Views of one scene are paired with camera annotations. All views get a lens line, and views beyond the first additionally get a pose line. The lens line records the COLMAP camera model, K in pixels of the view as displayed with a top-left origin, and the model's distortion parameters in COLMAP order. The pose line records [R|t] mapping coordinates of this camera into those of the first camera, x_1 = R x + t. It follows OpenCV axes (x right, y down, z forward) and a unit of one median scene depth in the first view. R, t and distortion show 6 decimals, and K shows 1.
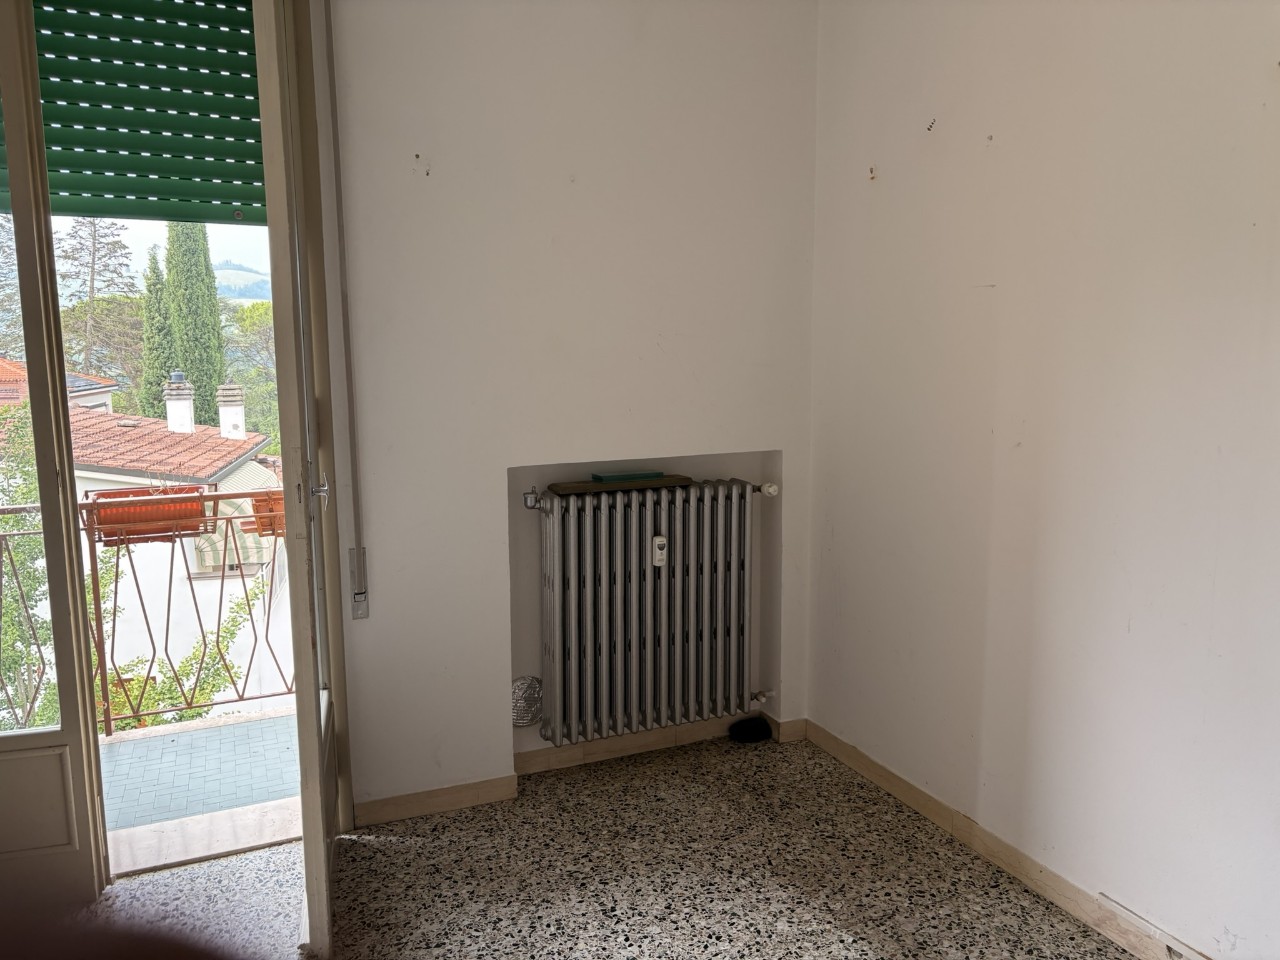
lens RADIAL K [[977.5, 0, 646.4], [0, 977.5, 469.3], [0, 0, 1]] dist [0.048415, -0.048600]
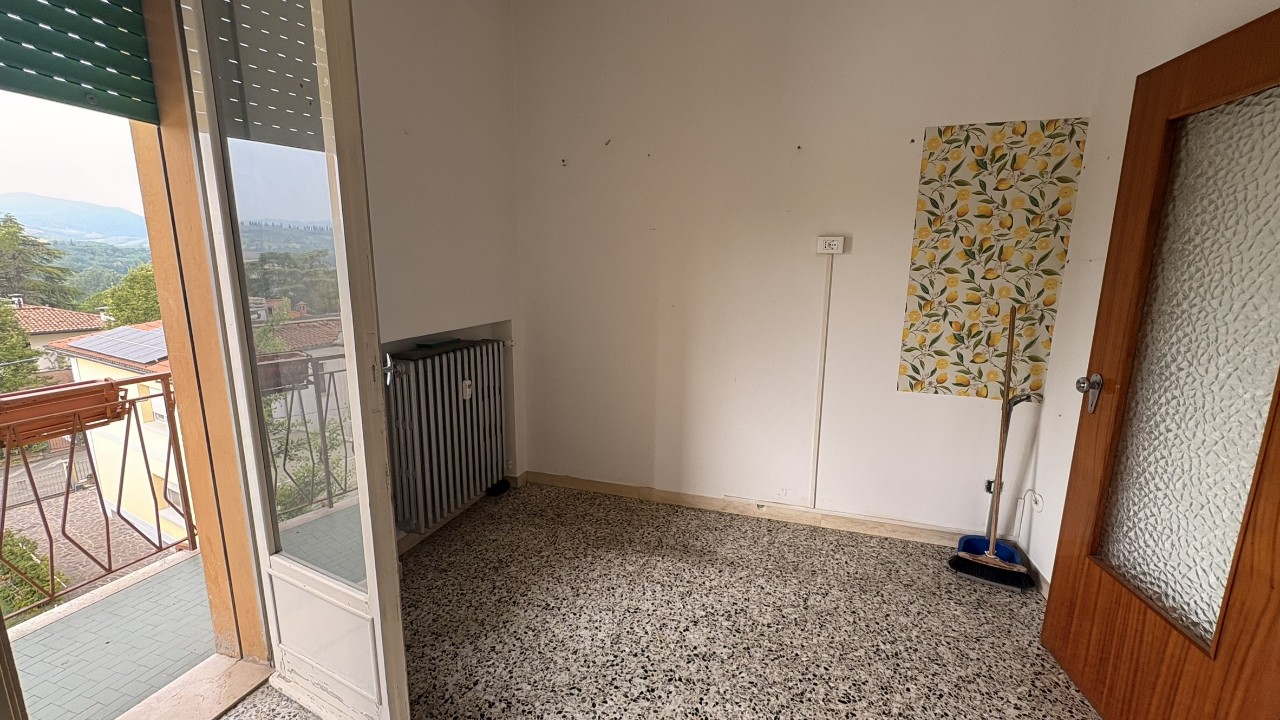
lens RADIAL K [[509.0, 0, 642.6], [0, 509.0, 357.1], [0, 0, 1]] dist [-0.002052, 0.000201]
pose [[0.662587, -0.119749, 0.739350, -0.411012], [0.081134, 0.992803, 0.088090, -0.015722], [-0.744577, 0.001619, 0.667534, 0.266070]]
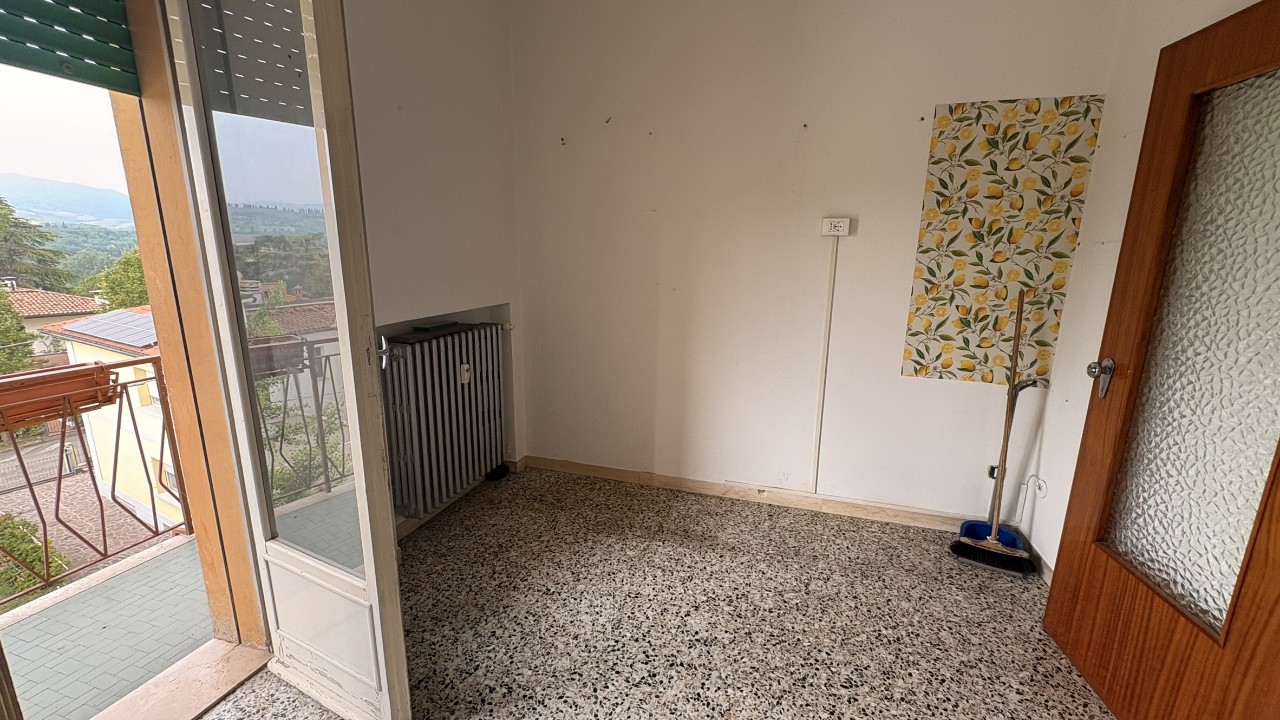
lens RADIAL K [[509.0, 0, 643.2], [0, 509.0, 357.6], [0, 0, 1]] dist [-0.002052, 0.000201]
pose [[0.659824, -0.141192, 0.738036, -0.404124], [0.078680, 0.989771, 0.119009, -0.013496], [-0.747289, -0.020457, 0.664184, 0.277543]]
